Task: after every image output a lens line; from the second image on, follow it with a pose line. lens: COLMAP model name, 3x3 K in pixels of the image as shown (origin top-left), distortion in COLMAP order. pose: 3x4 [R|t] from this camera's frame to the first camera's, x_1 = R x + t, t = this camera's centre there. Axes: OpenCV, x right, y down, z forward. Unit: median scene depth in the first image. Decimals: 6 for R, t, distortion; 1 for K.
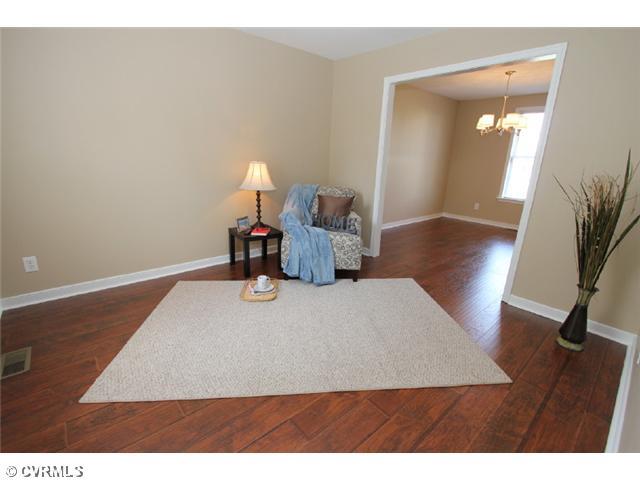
lens RADIAL K [[297.1, 0, 320.0], [0, 297.1, 240.0], [0, 0, 1]] dist [-0.019226, 0.000473]
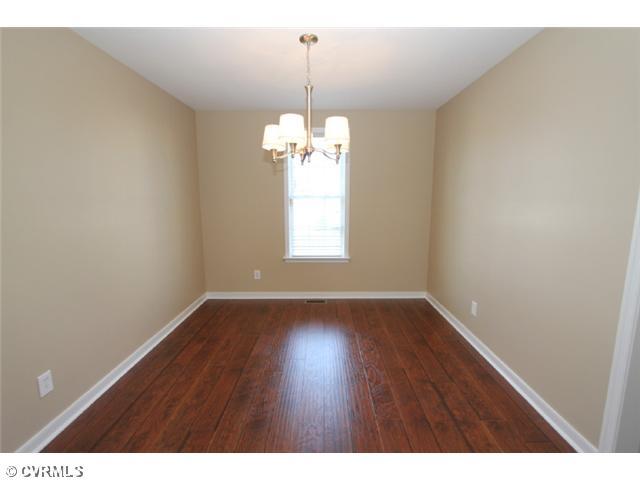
lens RADIAL K [[297.1, 0, 320.0], [0, 297.1, 240.0], [0, 0, 1]] dist [-0.019226, 0.000473]
pose [[0.654662, -0.150911, 0.740704, 0.170388], [0.234316, 0.972118, -0.009038, -0.164399], [-0.718689, 0.179476, 0.671770, 0.505062]]
